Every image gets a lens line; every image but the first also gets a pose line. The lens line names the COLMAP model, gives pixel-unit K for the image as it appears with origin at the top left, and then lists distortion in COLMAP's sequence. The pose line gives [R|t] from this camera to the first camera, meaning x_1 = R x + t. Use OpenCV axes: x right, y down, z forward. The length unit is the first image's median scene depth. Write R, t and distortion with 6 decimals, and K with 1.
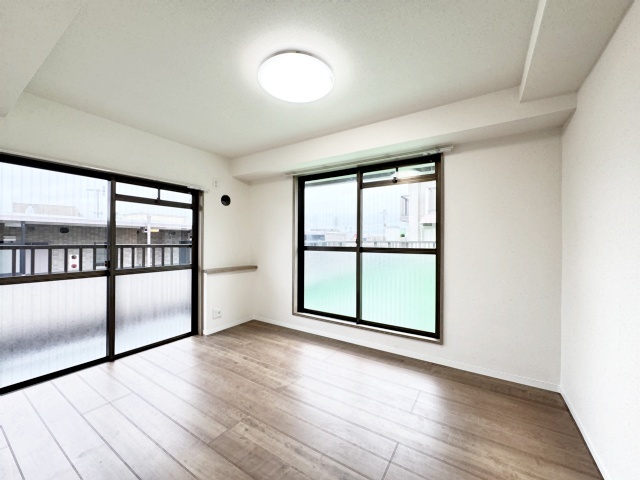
lens RADIAL K [[256.9, 0, 320.5], [0, 256.9, 240.5], [0, 0, 1]] dist [-0.002843, 0.000373]
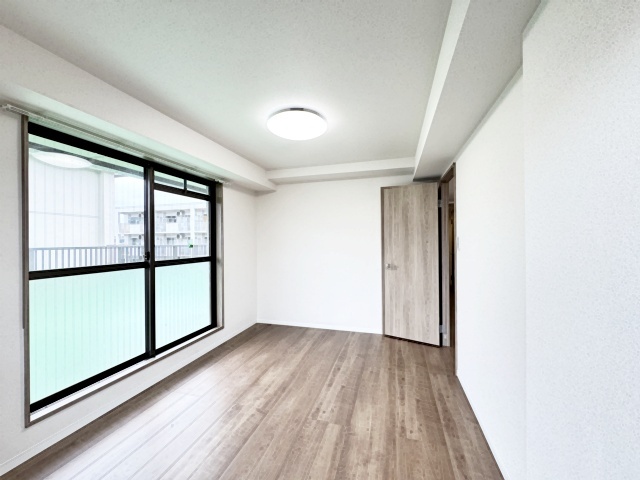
lens RADIAL K [[256.9, 0, 320.5], [0, 256.9, 240.5], [0, 0, 1]] dist [-0.002843, 0.000373]
pose [[-0.285348, 0.000629, 0.958424, -0.953253], [0.002933, 0.999996, 0.000217, -0.047250], [-0.958419, 0.002873, -0.285349, 0.897976]]
